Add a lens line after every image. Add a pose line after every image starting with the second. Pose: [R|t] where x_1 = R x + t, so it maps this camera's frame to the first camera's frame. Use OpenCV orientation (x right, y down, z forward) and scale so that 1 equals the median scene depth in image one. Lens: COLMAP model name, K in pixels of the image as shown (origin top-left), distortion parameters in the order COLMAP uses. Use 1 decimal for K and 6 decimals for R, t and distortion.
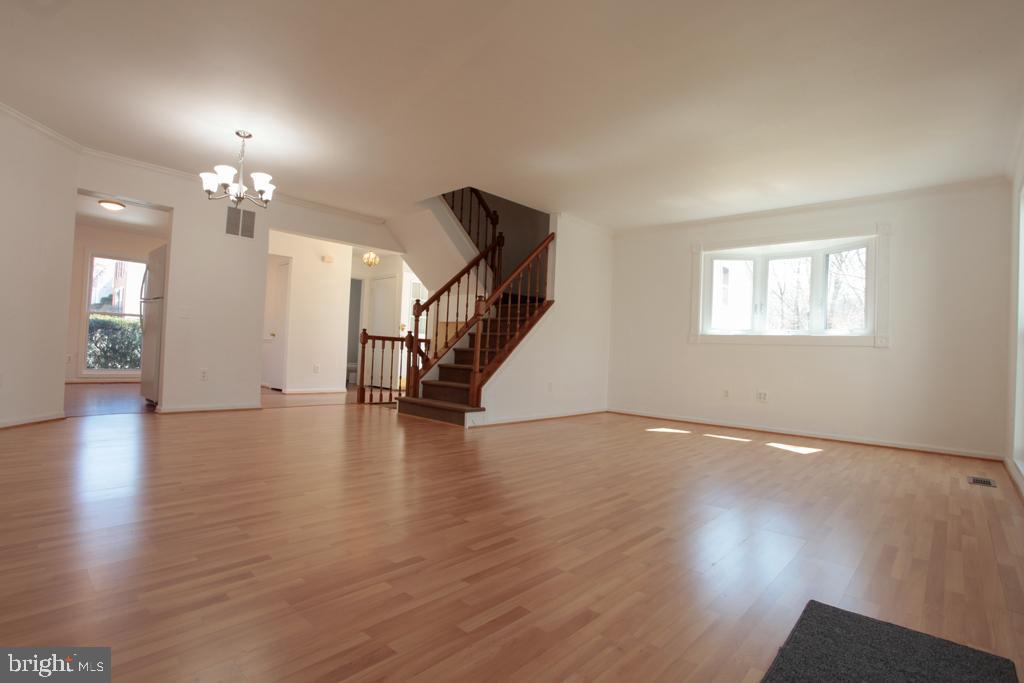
lens RADIAL K [[498.9, 0, 507.4], [0, 498.9, 345.1], [0, 0, 1]] dist [-0.076410, 0.032580]
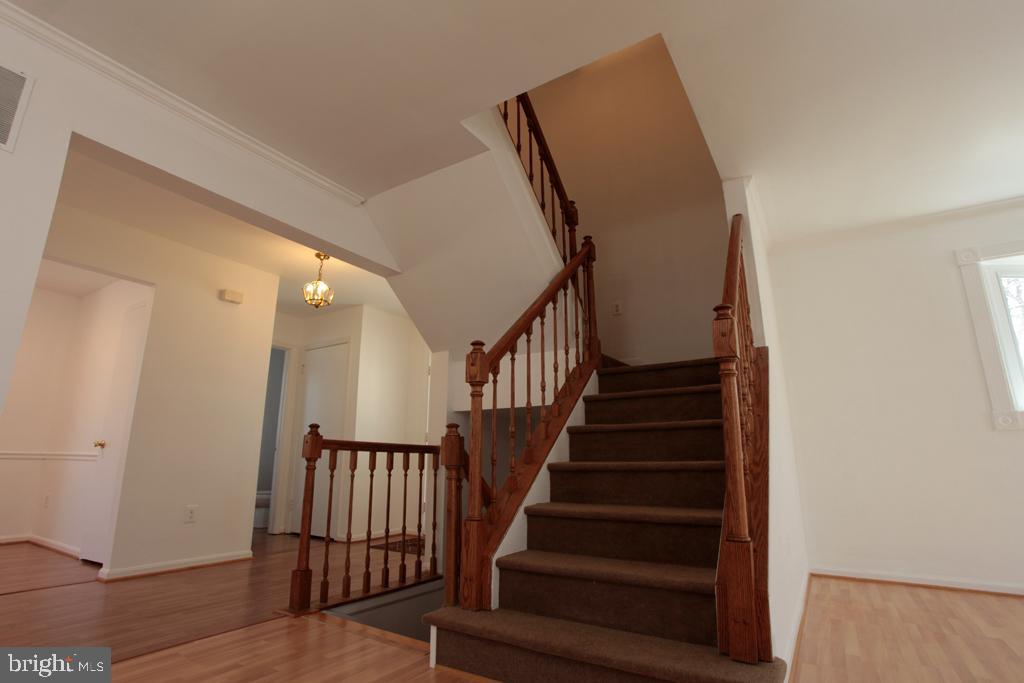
lens RADIAL K [[498.9, 0, 507.4], [0, 498.9, 345.1], [0, 0, 1]] dist [-0.076410, 0.032580]
pose [[0.983039, 0.004534, 0.183340, -0.202751], [0.034764, 0.976963, -0.210558, -0.004301], [-0.180071, 0.213361, 0.960235, 0.546770]]
